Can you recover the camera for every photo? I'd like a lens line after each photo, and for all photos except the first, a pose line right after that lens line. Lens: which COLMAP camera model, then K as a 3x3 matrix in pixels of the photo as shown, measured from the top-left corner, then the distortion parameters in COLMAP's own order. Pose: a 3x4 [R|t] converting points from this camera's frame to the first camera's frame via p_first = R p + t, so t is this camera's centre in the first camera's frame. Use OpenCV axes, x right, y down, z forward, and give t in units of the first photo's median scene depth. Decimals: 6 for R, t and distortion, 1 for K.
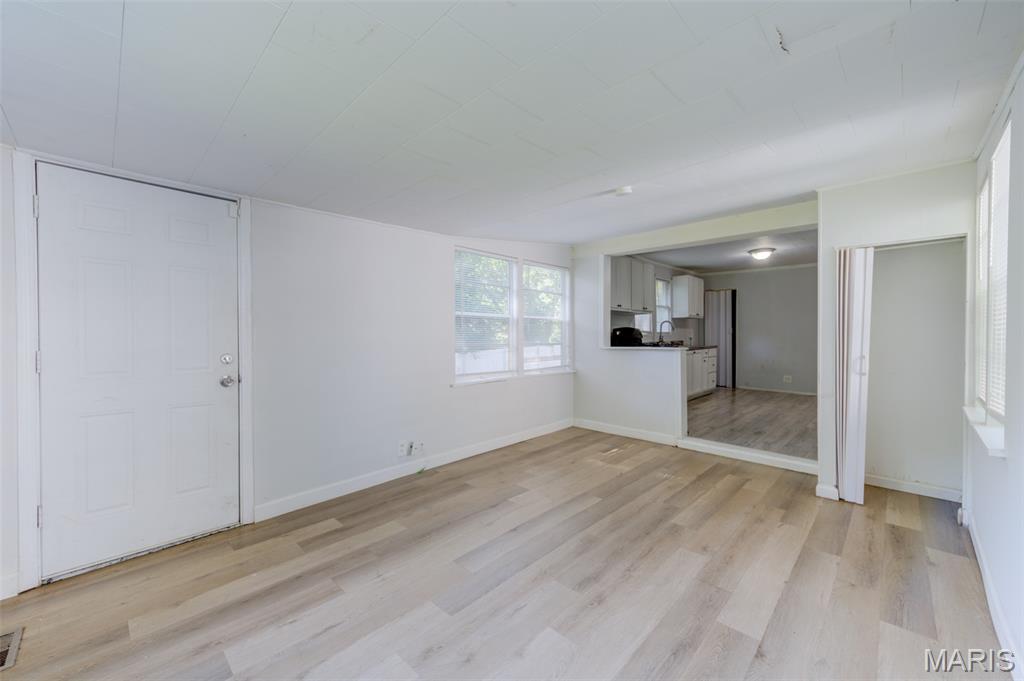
lens RADIAL K [[400.6, 0, 511.0], [0, 400.6, 340.8], [0, 0, 1]] dist [0.000774, -0.000010]
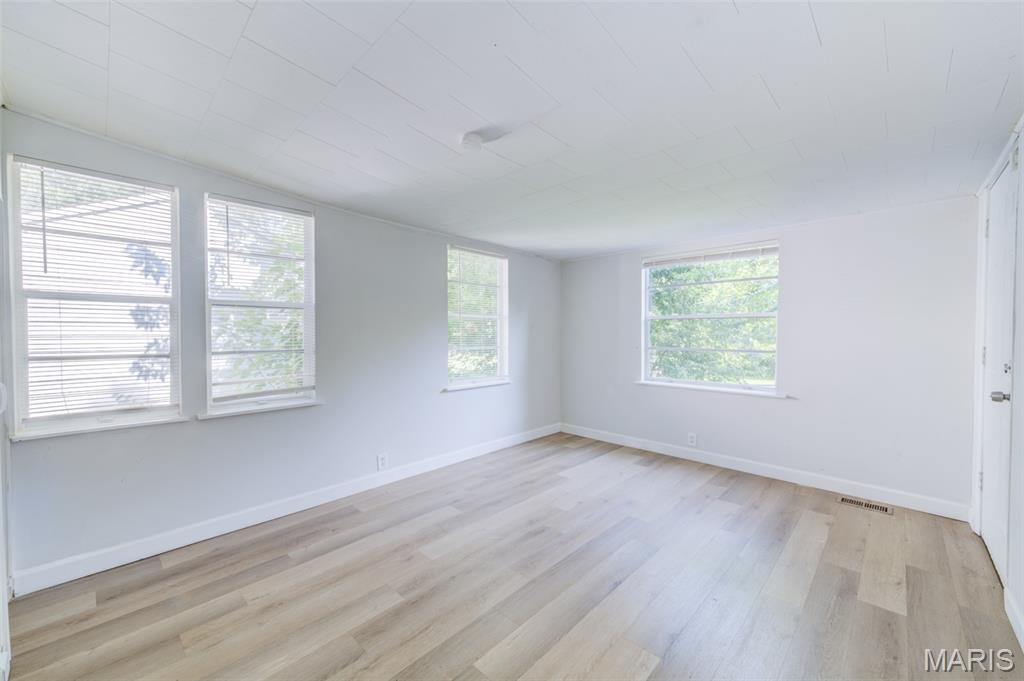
lens RADIAL K [[400.6, 0, 513.9], [0, 400.6, 339.9], [0, 0, 1]] dist [0.000774, -0.000010]
pose [[-0.999972, 0.006378, -0.003844, 0.192114], [0.006260, 0.999528, 0.030069, -0.029812], [0.004034, 0.030044, -0.999540, 1.616129]]
